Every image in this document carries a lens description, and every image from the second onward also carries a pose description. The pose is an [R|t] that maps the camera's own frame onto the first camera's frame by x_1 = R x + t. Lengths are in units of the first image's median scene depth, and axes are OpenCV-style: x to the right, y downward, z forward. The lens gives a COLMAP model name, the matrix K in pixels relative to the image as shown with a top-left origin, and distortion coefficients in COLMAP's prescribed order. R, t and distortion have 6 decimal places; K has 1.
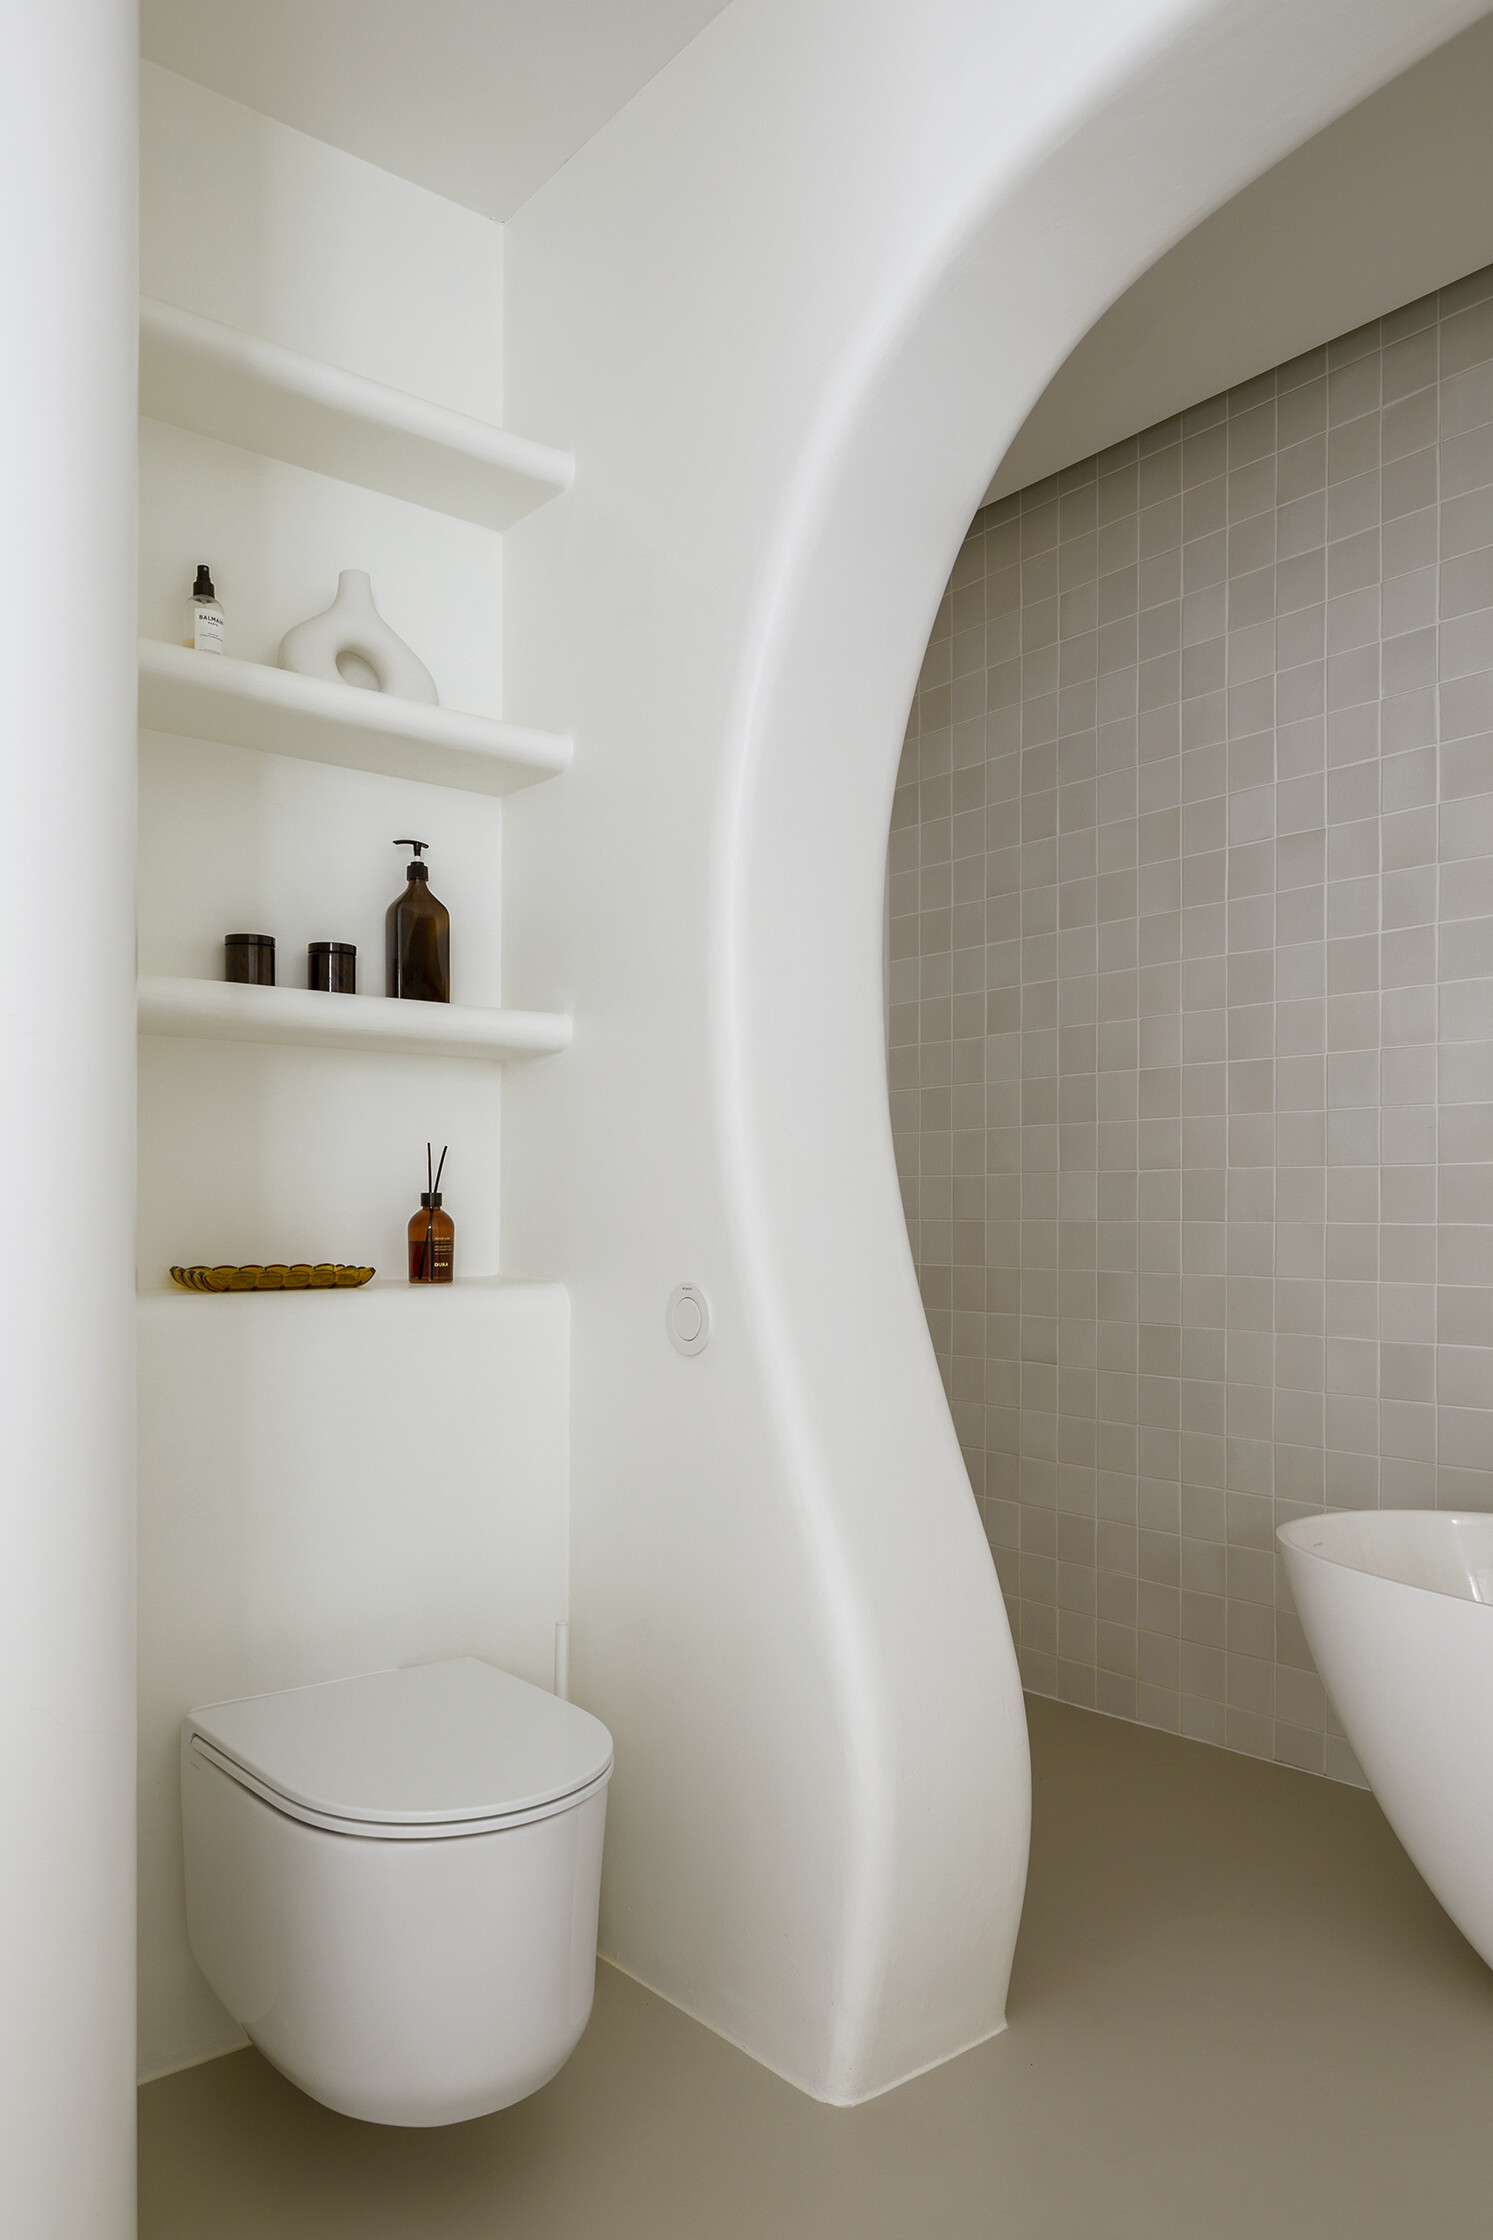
lens RADIAL K [[1547.3, 0, 748.0], [0, 1547.3, 1206.7], [0, 0, 1]] dist [-0.011075, -0.001138]
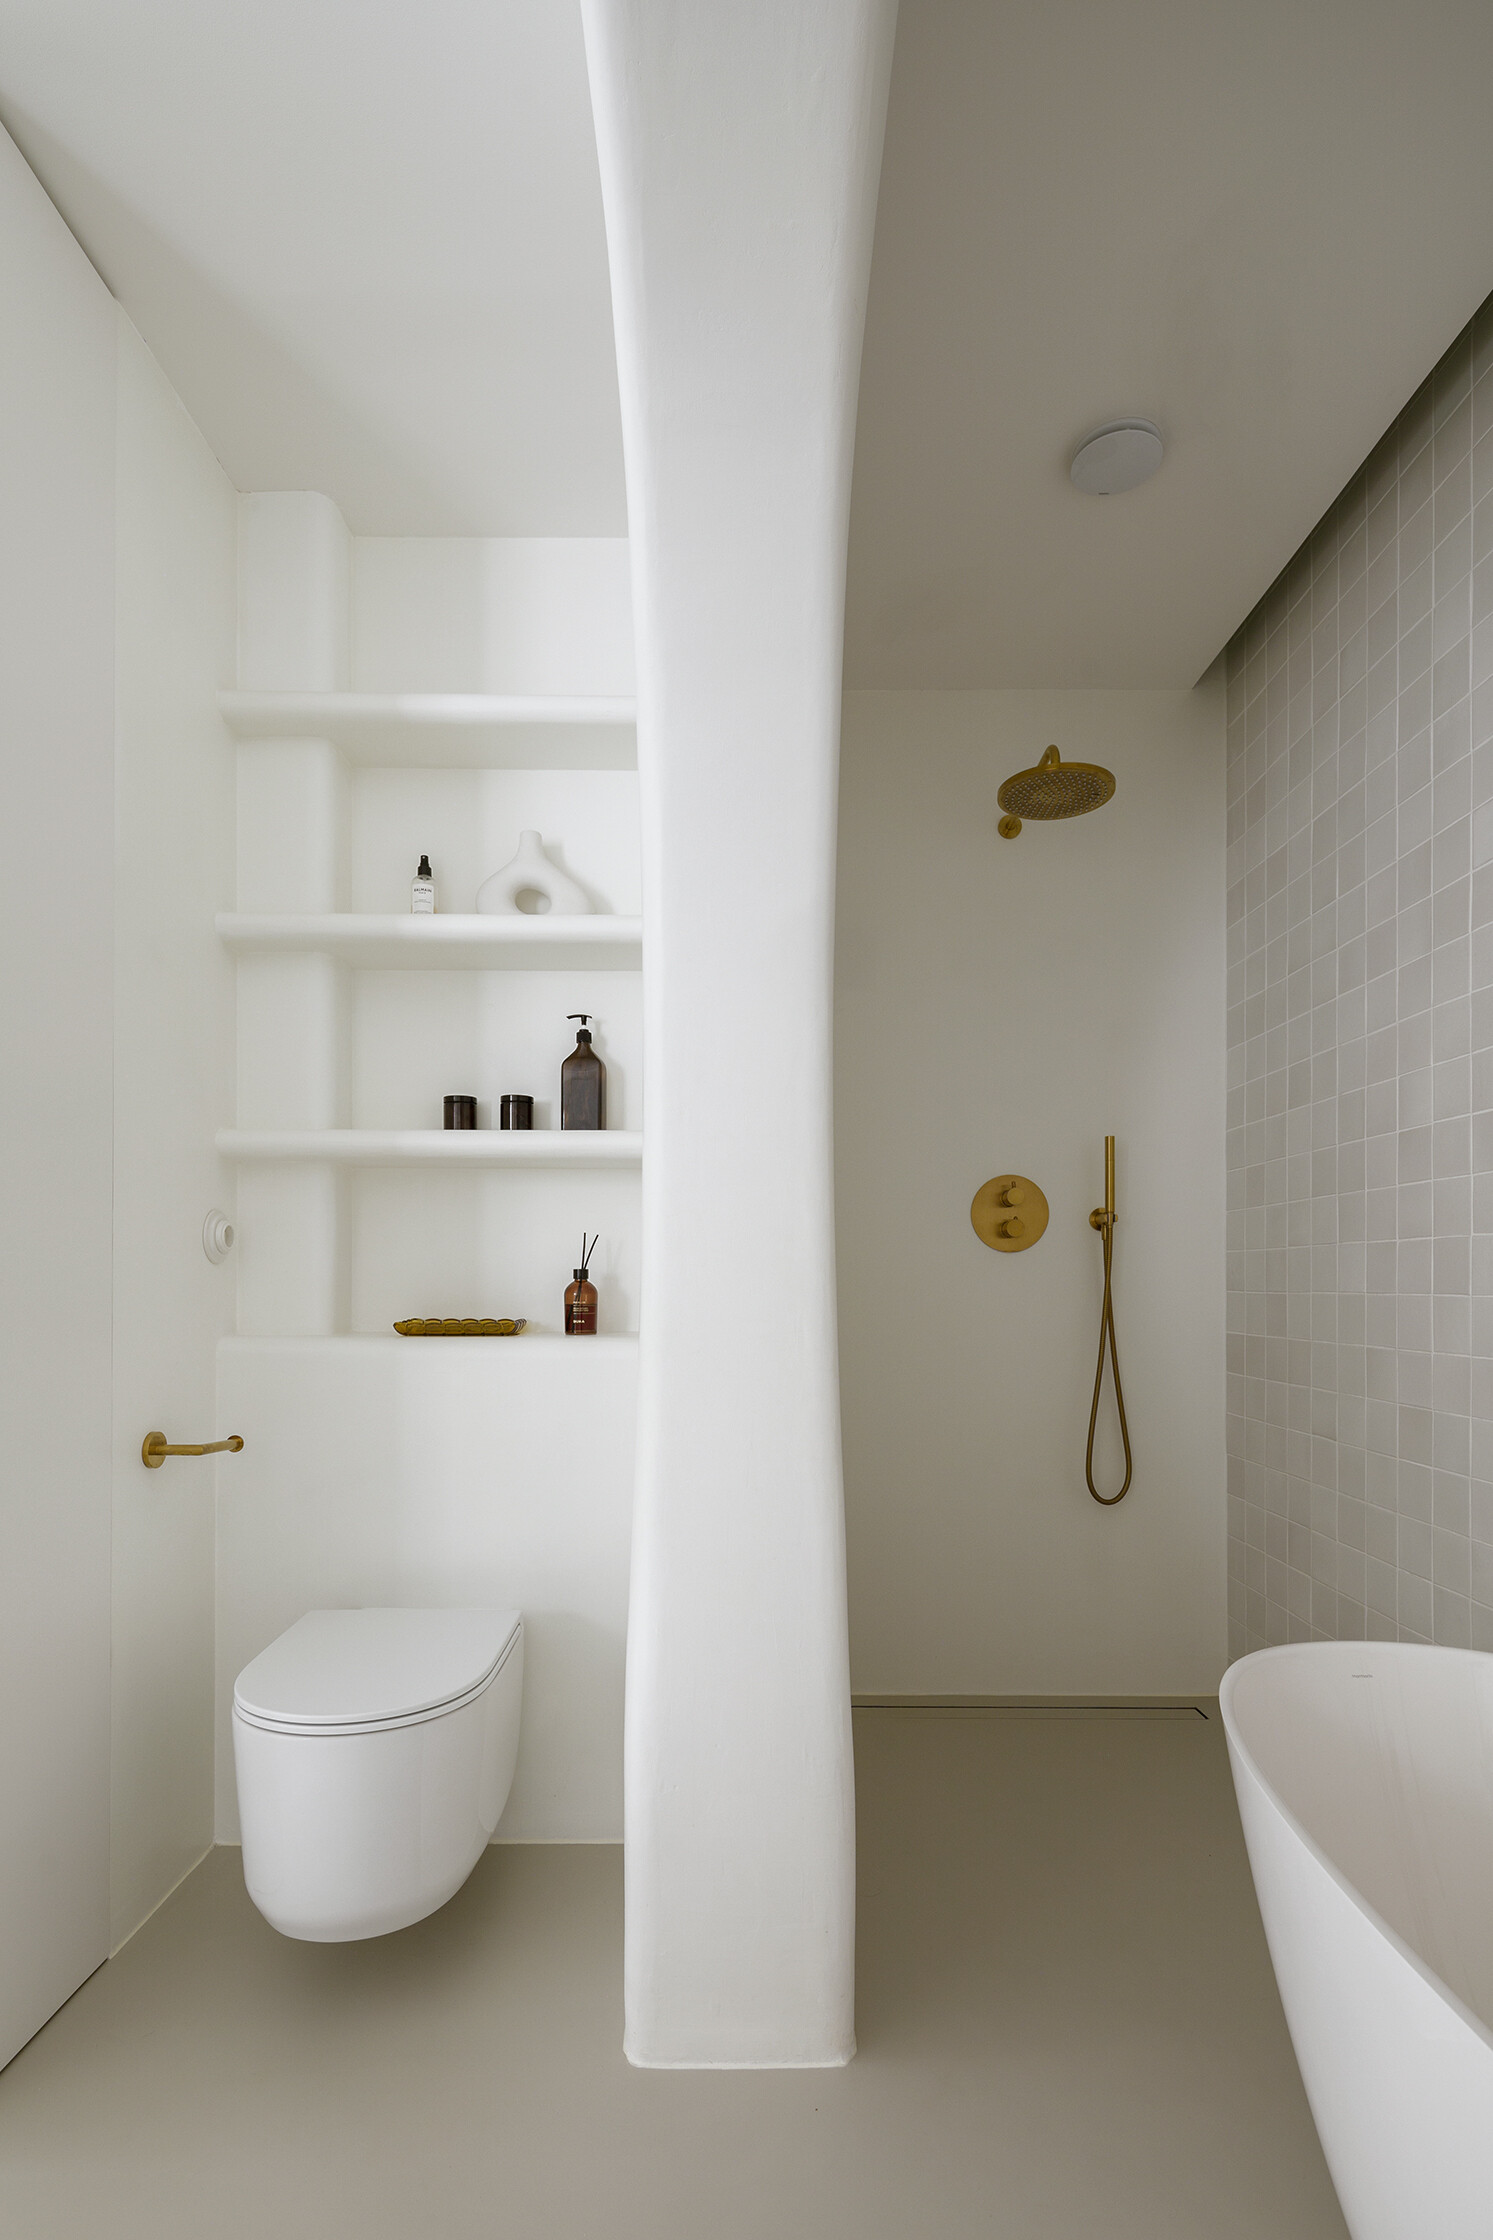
lens RADIAL K [[1093.7, 0, 740.9], [0, 1093.7, 1280.1], [0, 0, 1]] dist [-0.003226, -0.002076]
pose [[0.769156, -0.002053, -0.639058, 0.516002], [0.000292, 0.999996, -0.002861, 0.003678], [0.639061, 0.002014, 0.769153, 0.337072]]
